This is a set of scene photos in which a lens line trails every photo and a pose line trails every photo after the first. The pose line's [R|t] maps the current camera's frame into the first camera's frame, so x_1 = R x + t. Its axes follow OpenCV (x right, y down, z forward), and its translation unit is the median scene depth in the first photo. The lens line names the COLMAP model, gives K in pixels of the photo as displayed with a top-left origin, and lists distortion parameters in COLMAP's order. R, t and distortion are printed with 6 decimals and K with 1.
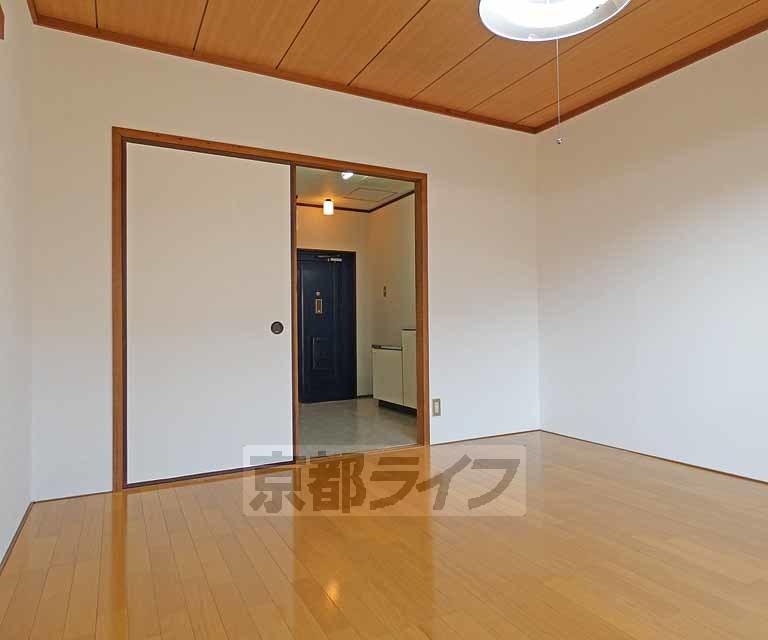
lens RADIAL K [[511.8, 0, 392.0], [0, 511.8, 316.8], [0, 0, 1]] dist [-0.023028, 0.004212]
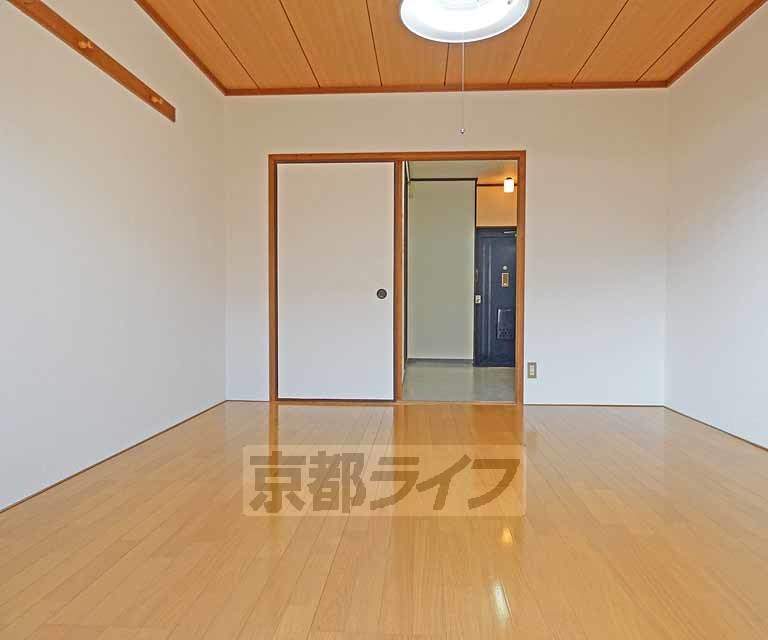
lens RADIAL K [[511.8, 0, 382.5], [0, 511.8, 317.4], [0, 0, 1]] dist [-0.023028, 0.004212]
pose [[0.848453, 0.029011, -0.528476, 0.395787], [-0.005456, 0.998923, 0.046076, 0.019524], [0.529243, -0.036210, 0.847697, -0.069850]]
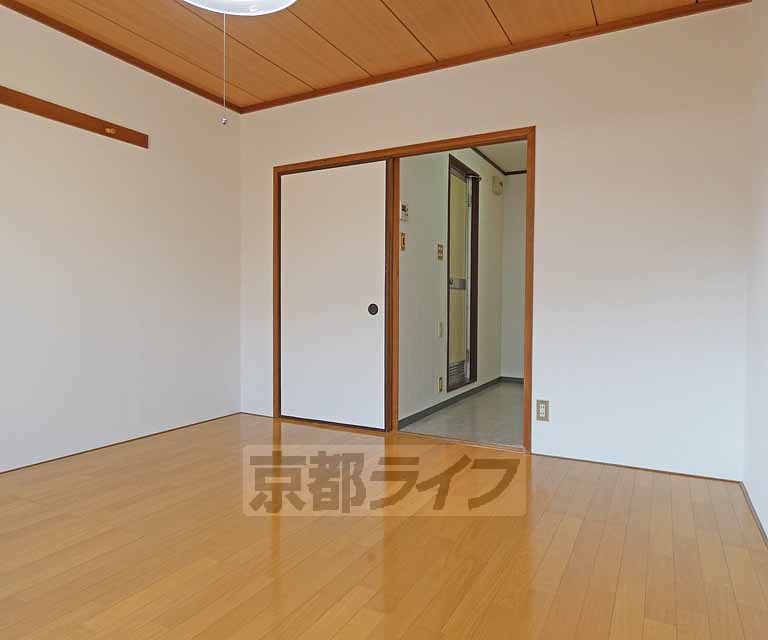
lens RADIAL K [[511.8, 0, 387.3], [0, 511.8, 321.0], [0, 0, 1]] dist [-0.023028, 0.004212]
pose [[0.547710, 0.039551, -0.835733, 0.651862], [-0.003238, 0.998975, 0.045154, -0.003195], [0.836662, -0.022025, 0.547276, 0.355787]]
